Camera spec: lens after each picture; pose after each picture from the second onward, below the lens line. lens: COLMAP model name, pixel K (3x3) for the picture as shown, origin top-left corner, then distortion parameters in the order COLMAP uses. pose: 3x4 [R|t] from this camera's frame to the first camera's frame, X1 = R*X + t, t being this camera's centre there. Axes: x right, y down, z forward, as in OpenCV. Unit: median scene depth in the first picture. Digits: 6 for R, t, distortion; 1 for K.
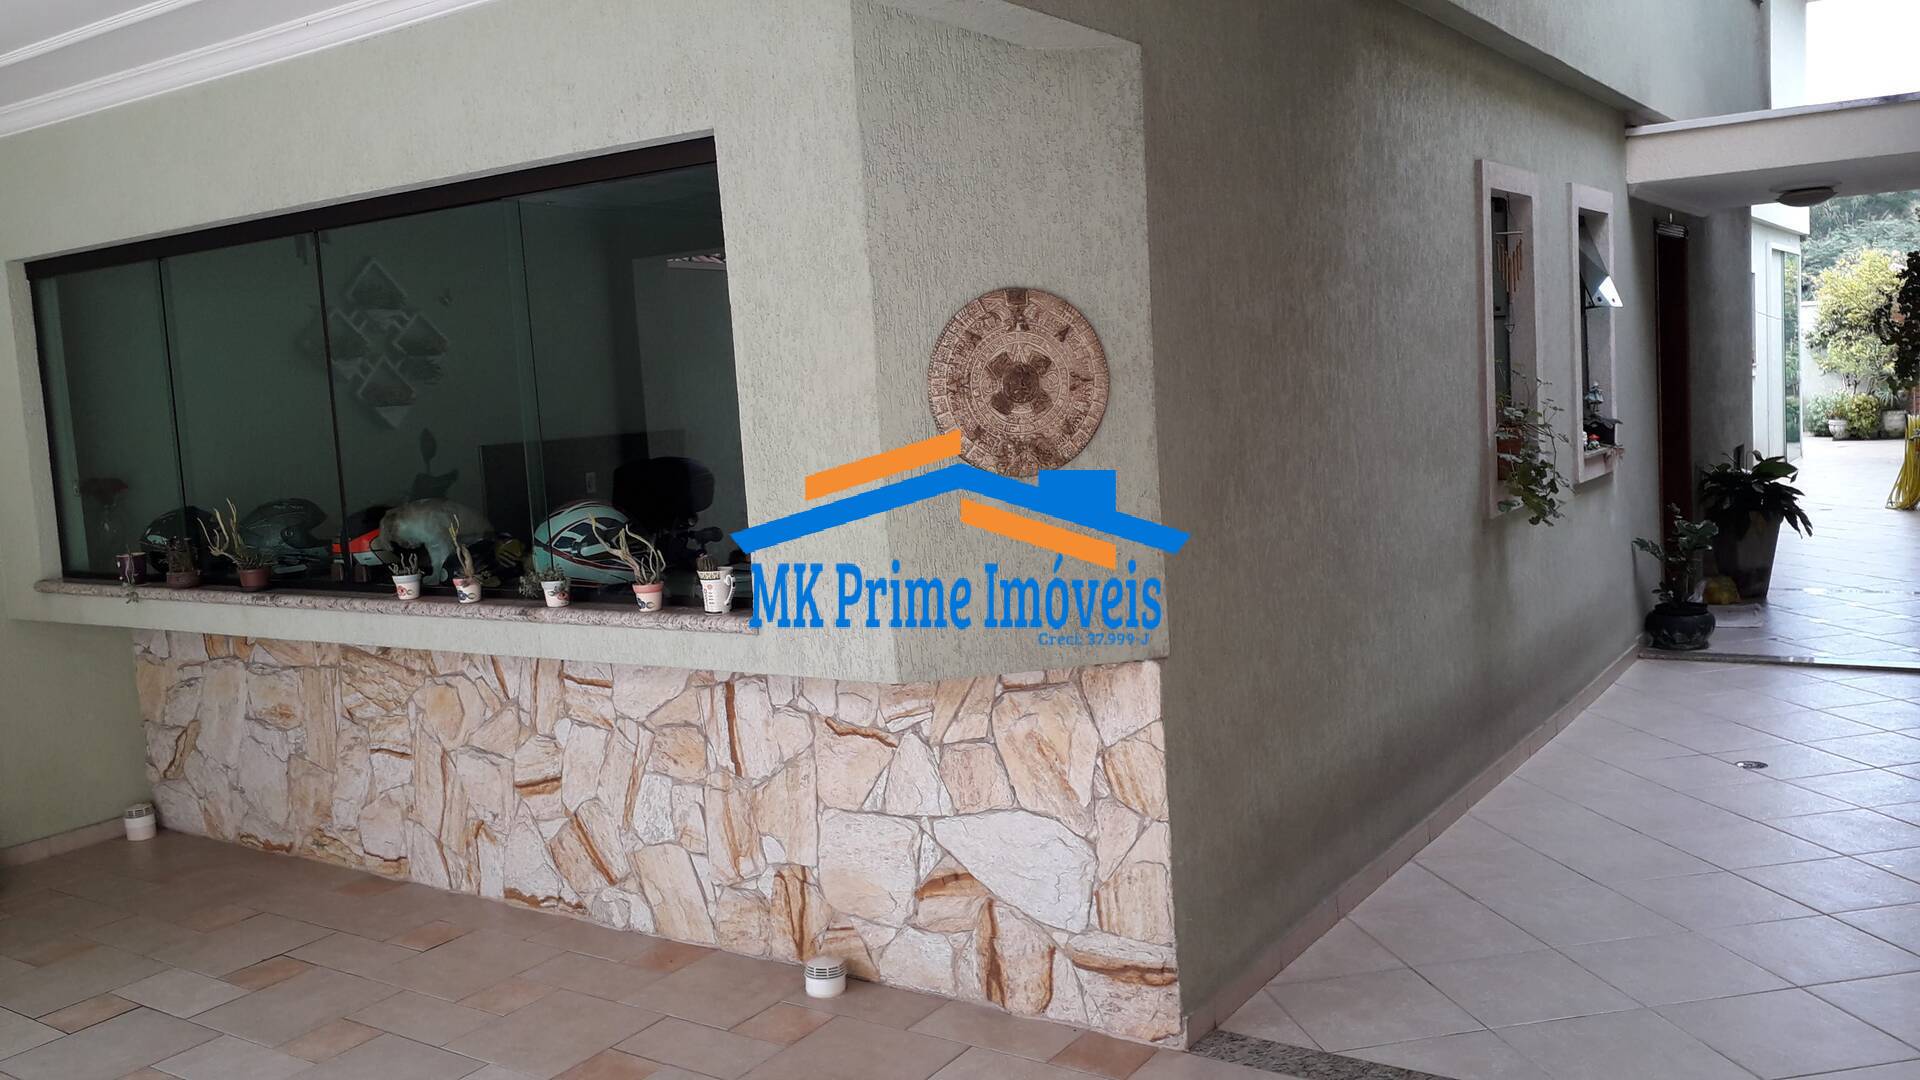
lens RADIAL K [[1543.8, 0, 960.0], [0, 1543.8, 540.0], [0, 0, 1]] dist [-0.000245, -0.003894]
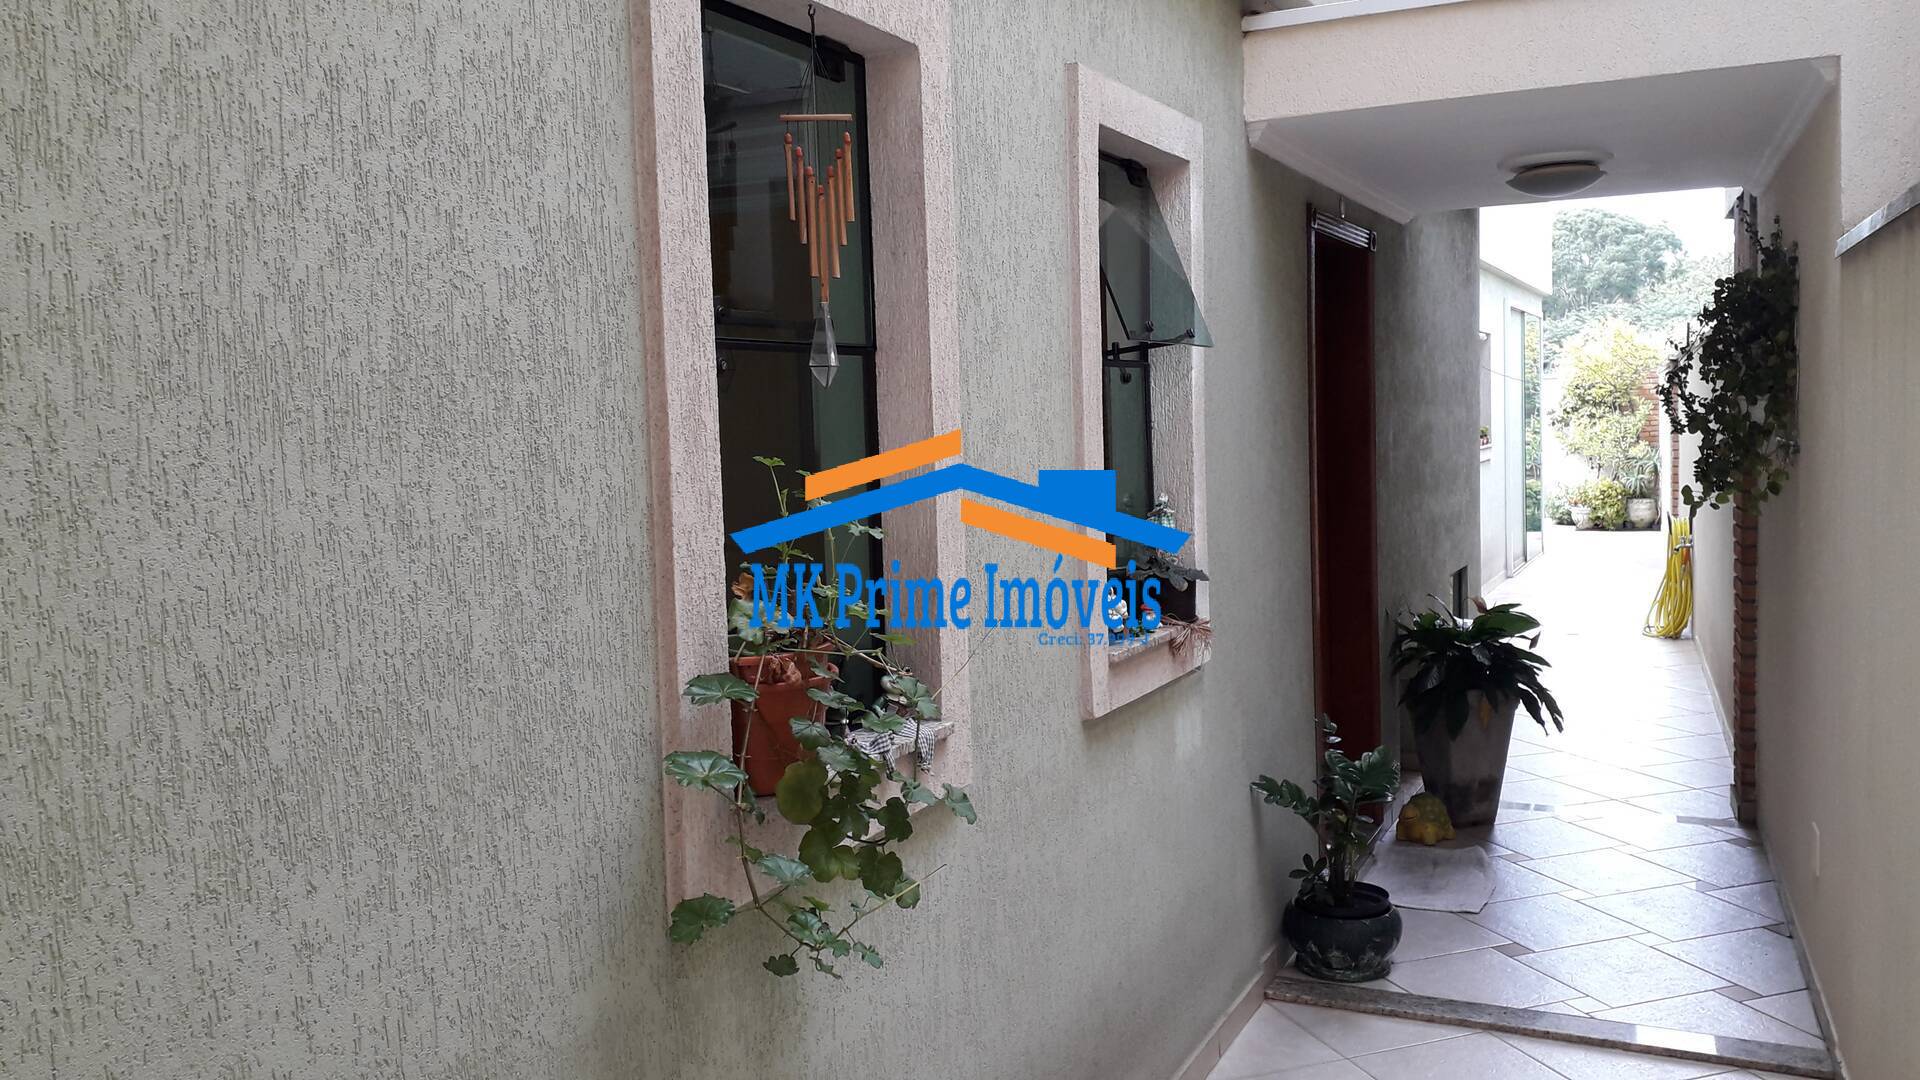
lens RADIAL K [[1543.8, 0, 960.0], [0, 1543.8, 540.0], [0, 0, 1]] dist [-0.000245, -0.003894]
pose [[0.990182, 0.018426, 0.138566, 0.216962], [-0.013670, 0.999287, -0.035200, -0.053726], [-0.139115, 0.032960, 0.989727, 0.402405]]
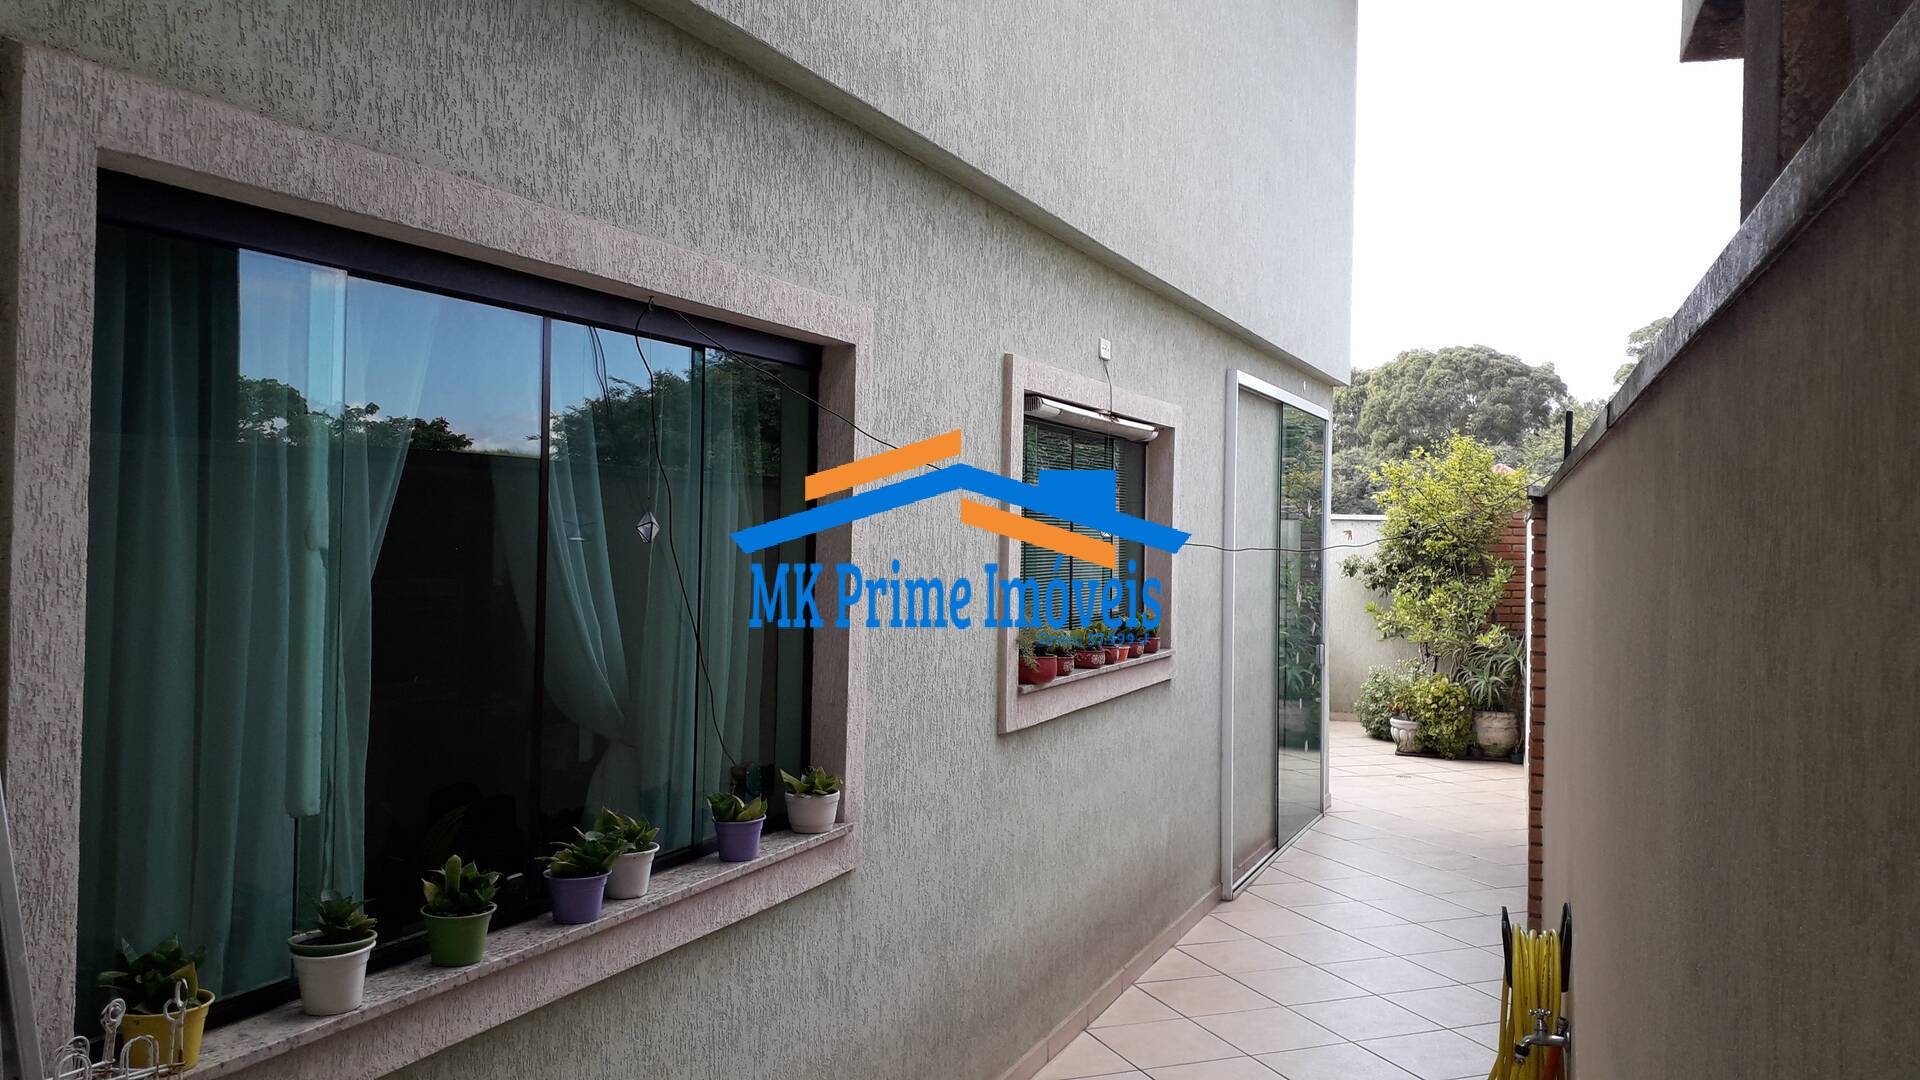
lens RADIAL K [[1492.8, 0, 960.0], [0, 1492.8, 540.0], [0, 0, 1]] dist [0.031506, -0.000767]
pose [[0.978982, 0.075907, 0.189294, 0.684208], [-0.055968, 0.992515, -0.108545, -0.173391], [-0.196116, 0.095669, 0.975903, 1.111173]]
